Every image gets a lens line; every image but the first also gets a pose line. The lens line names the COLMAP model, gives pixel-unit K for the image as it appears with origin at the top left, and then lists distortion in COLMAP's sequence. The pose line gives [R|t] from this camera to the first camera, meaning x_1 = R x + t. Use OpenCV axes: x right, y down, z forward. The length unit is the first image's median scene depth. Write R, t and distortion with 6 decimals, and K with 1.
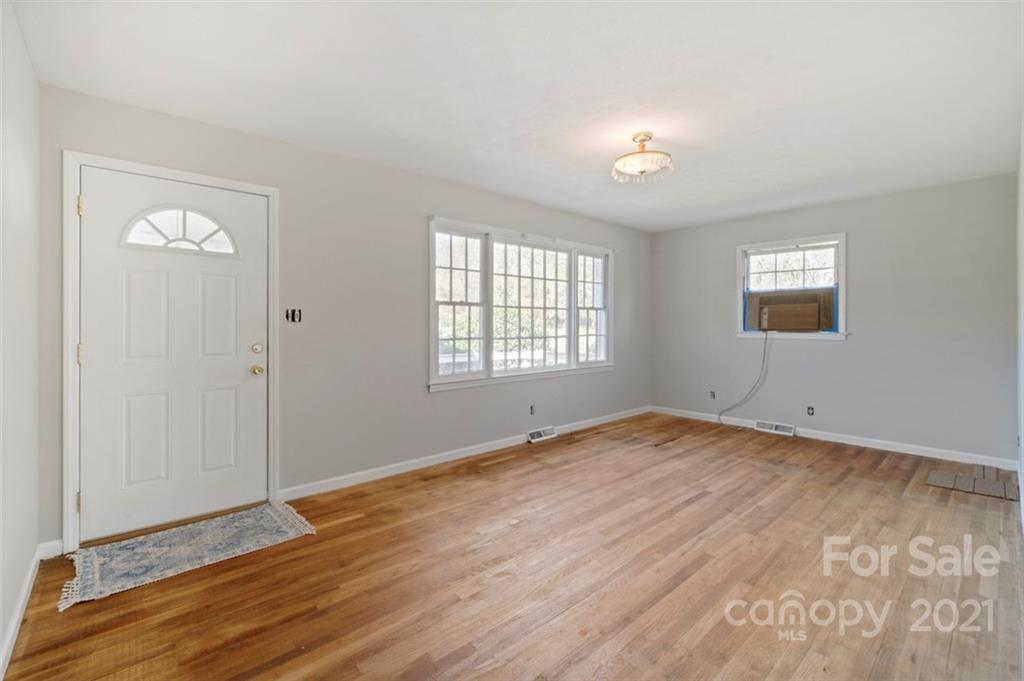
lens RADIAL K [[435.3, 0, 510.3], [0, 435.3, 336.3], [0, 0, 1]] dist [0.000263, 0.000280]
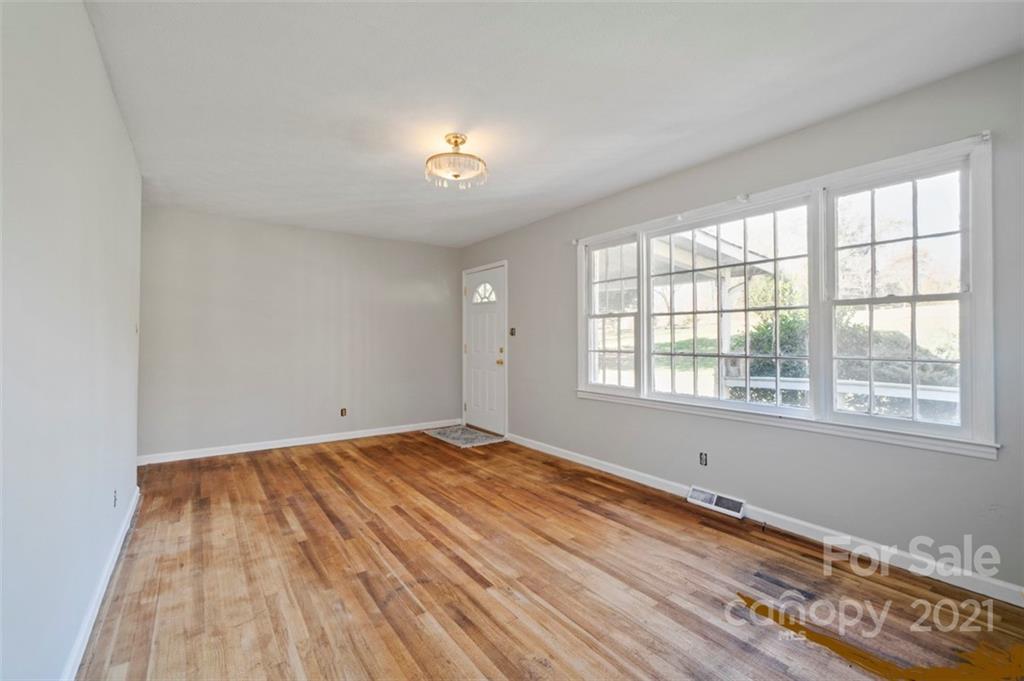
lens RADIAL K [[450.9, 0, 521.4], [0, 450.9, 342.7], [0, 0, 1]] dist [-0.001598, -0.000205]
pose [[-0.098613, 0.009479, -0.995081, 1.049564], [-0.022639, 0.999674, 0.011767, -0.023158], [0.994868, 0.023688, -0.098366, 1.030386]]
